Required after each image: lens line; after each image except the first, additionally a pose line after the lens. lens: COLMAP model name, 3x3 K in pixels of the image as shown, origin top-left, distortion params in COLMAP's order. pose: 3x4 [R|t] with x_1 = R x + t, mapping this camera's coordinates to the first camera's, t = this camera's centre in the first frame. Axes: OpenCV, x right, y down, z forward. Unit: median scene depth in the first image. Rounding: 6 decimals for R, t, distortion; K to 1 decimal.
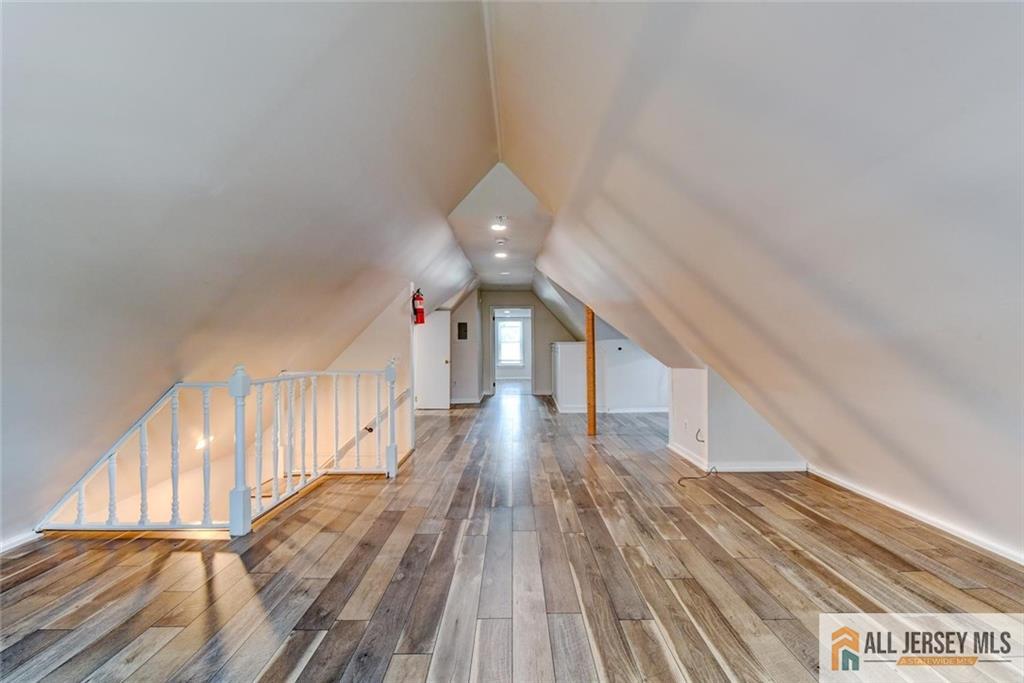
lens RADIAL K [[401.3, 0, 512.7], [0, 401.3, 345.1], [0, 0, 1]] dist [-0.000611, -0.000063]
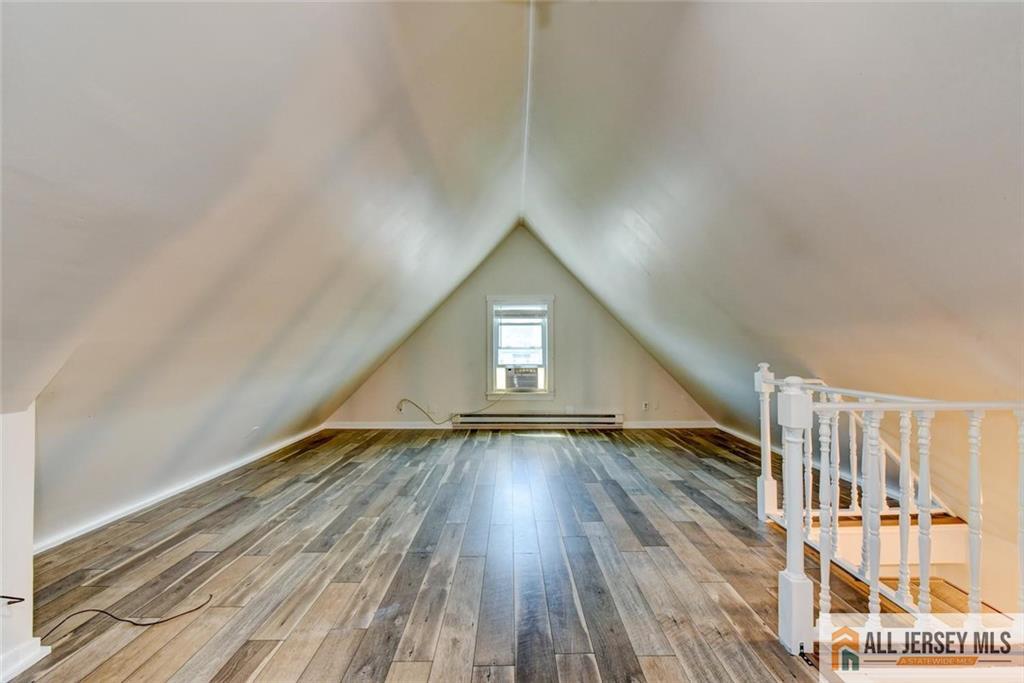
lens RADIAL K [[401.3, 0, 512.7], [0, 401.3, 345.1], [0, 0, 1]] dist [-0.000611, -0.000063]
pose [[-0.999963, 0.007097, -0.004924, 0.001077], [0.007134, 0.999947, -0.007454, 0.003686], [0.004871, -0.007489, -0.999960, 1.942870]]
